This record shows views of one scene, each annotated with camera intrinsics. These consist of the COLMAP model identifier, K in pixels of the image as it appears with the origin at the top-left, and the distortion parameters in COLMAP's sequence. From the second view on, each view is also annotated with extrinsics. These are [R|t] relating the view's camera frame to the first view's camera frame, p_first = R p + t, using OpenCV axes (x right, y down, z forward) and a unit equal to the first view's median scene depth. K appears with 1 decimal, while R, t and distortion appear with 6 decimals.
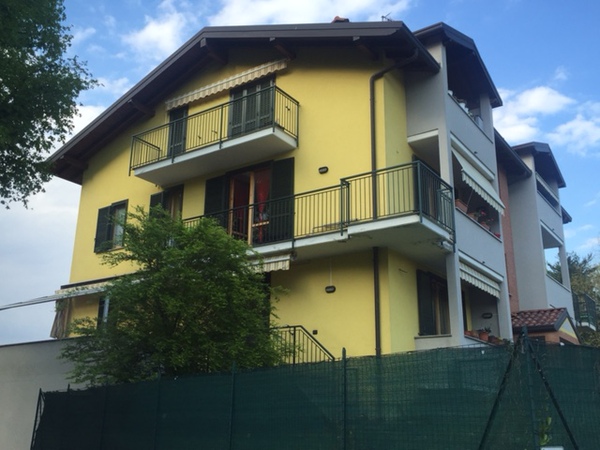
lens RADIAL K [[622.1, 0, 300.0], [0, 622.1, 225.0], [0, 0, 1]] dist [0.131988, -0.251676]
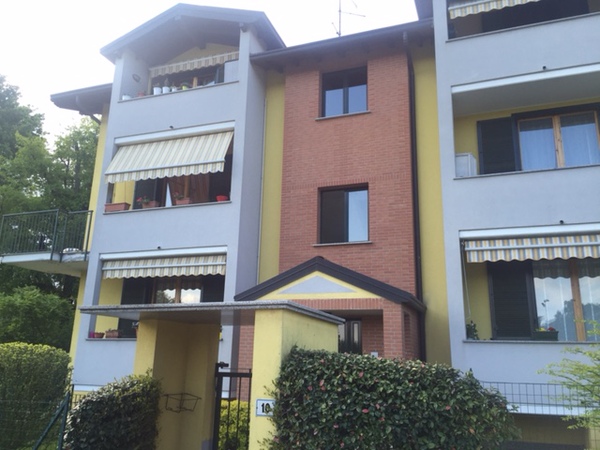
lens RADIAL K [[509.2, 0, 300.0], [0, 509.2, 225.0], [0, 0, 1]] dist [0.060155, -0.000756]
pose [[0.235881, -0.256131, -0.937420, 1.082068], [0.267542, 0.944479, -0.190738, 0.231858], [0.934228, -0.205808, 0.291311, 1.015063]]
